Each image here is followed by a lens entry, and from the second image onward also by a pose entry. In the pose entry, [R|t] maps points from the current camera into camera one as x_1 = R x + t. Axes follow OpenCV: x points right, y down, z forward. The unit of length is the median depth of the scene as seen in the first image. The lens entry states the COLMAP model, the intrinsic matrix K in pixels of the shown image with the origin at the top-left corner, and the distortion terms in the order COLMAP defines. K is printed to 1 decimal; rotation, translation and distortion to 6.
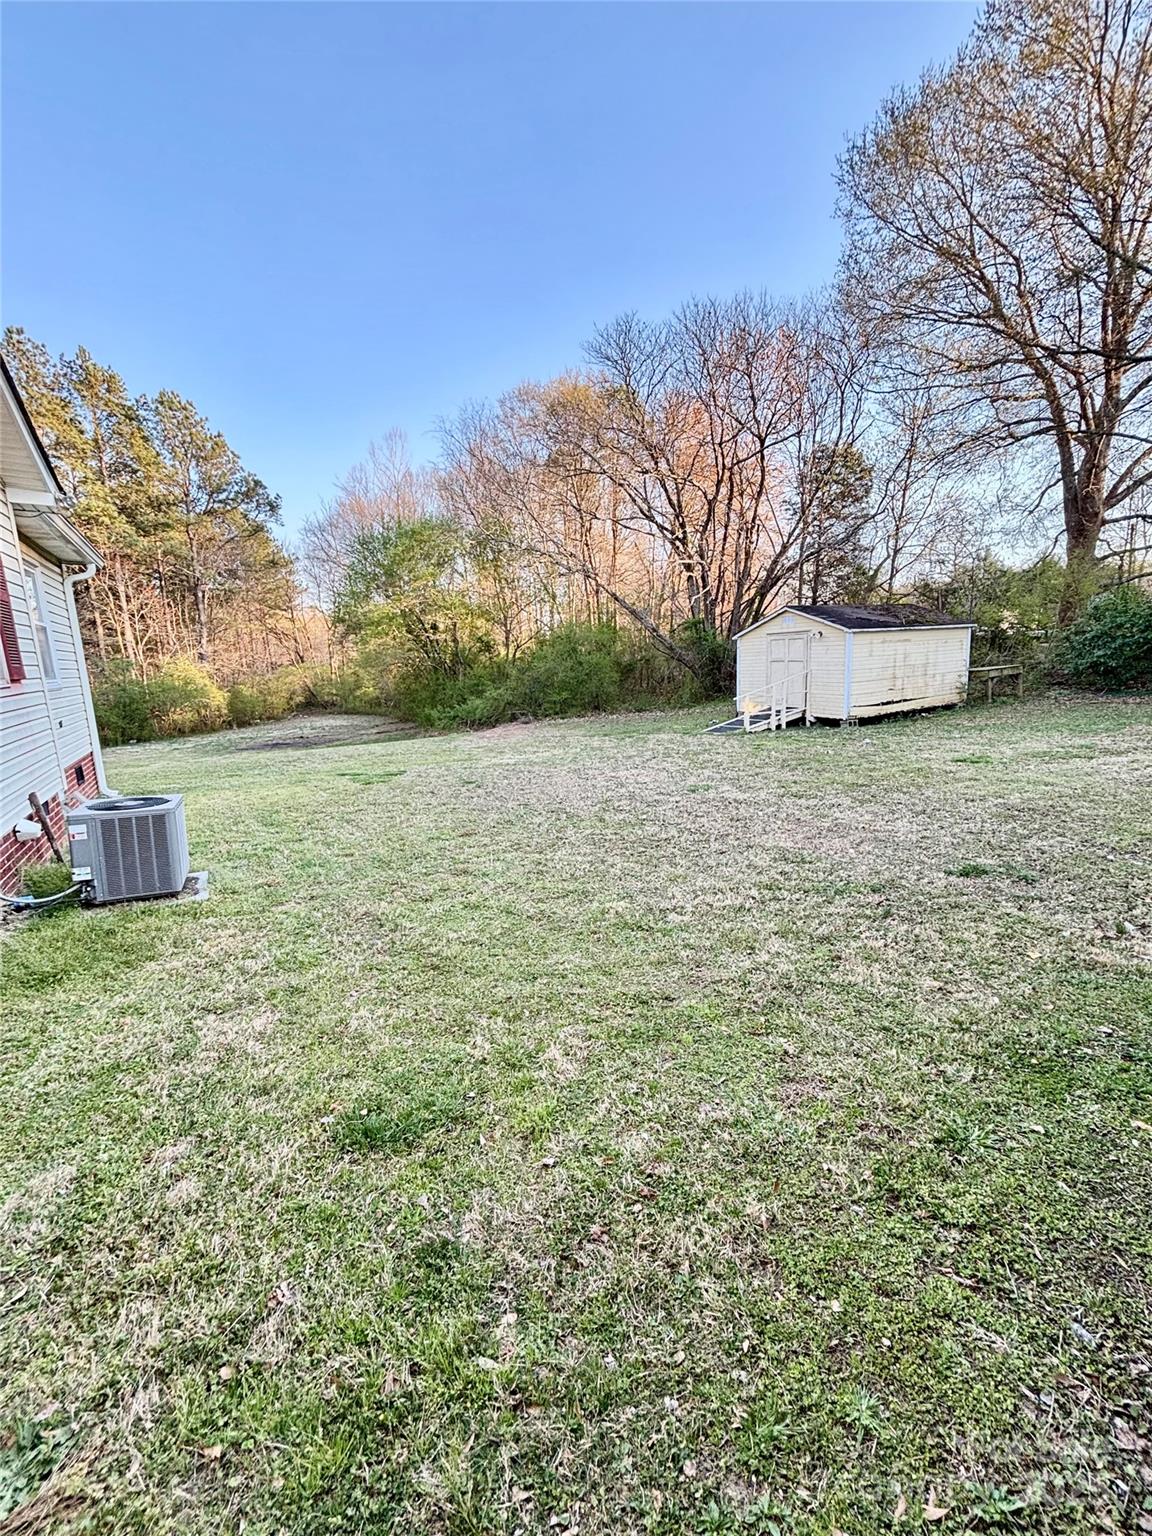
lens RADIAL K [[616.9, 0, 581.5], [0, 616.9, 765.6], [0, 0, 1]] dist [0.001759, 0.000205]
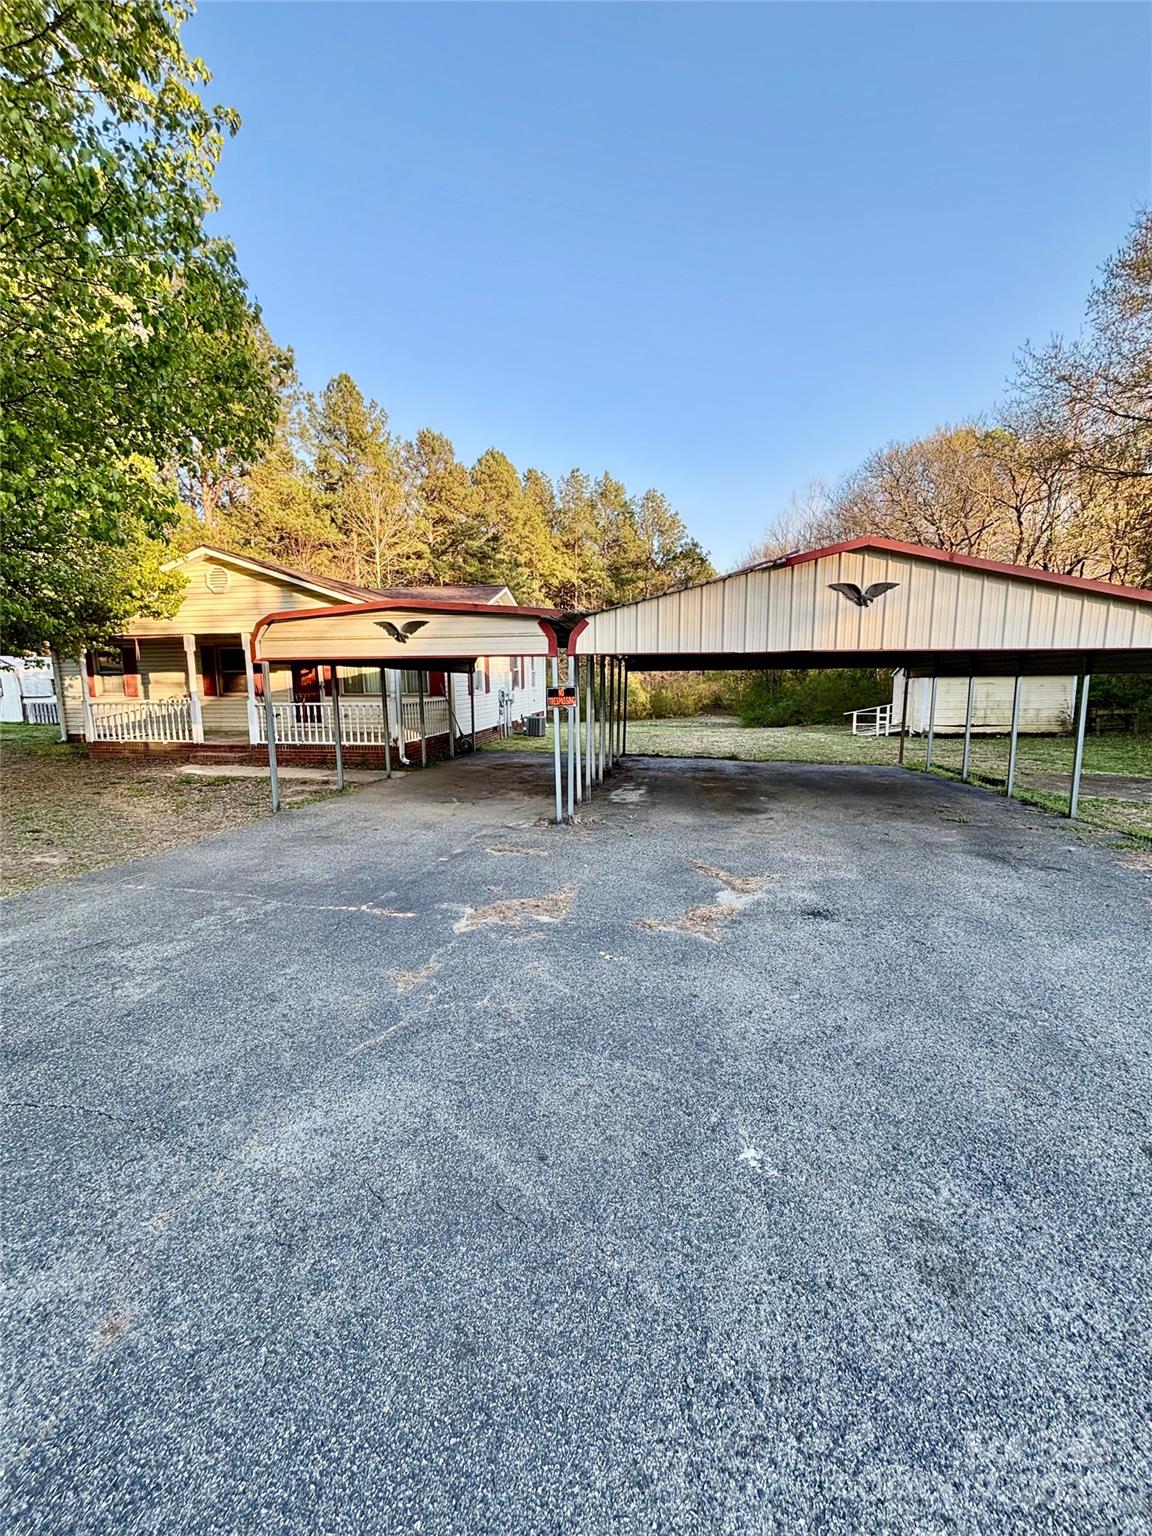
lens RADIAL K [[616.9, 0, 578.1], [0, 616.9, 763.4], [0, 0, 1]] dist [0.001759, 0.000205]
pose [[0.763588, 0.121790, -0.634114, 0.235786], [-0.131025, 0.990845, 0.032527, 0.019226], [0.632271, 0.058248, 0.772555, -0.228571]]
